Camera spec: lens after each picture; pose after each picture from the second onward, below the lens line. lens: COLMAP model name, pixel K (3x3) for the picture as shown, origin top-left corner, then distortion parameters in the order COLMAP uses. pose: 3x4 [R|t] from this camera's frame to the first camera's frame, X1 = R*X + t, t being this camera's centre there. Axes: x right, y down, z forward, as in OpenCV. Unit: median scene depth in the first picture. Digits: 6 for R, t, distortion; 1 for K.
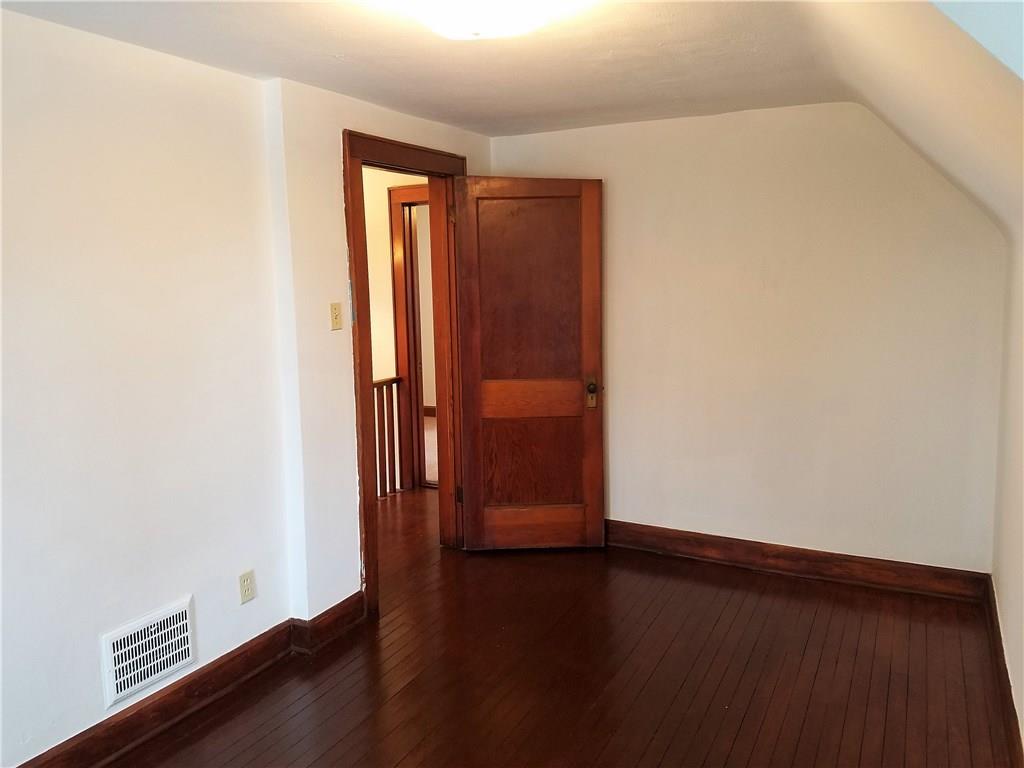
lens RADIAL K [[784.5, 0, 512.0], [0, 784.5, 384.0], [0, 0, 1]] dist [0.039690, -0.002519]
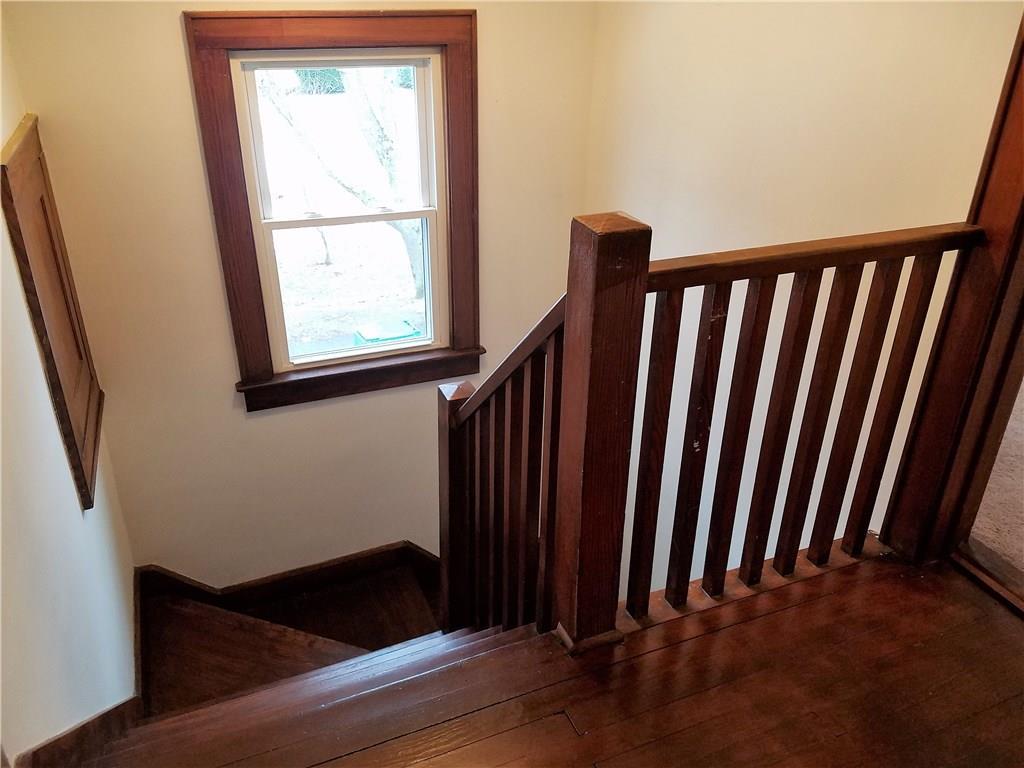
lens RADIAL K [[784.5, 0, 512.0], [0, 784.5, 384.0], [0, 0, 1]] dist [0.039690, -0.002519]
pose [[0.771034, 0.305325, -0.558823, -0.093498], [-0.120700, 0.931721, 0.342530, -0.036160], [0.625251, -0.196652, 0.755241, 0.651953]]
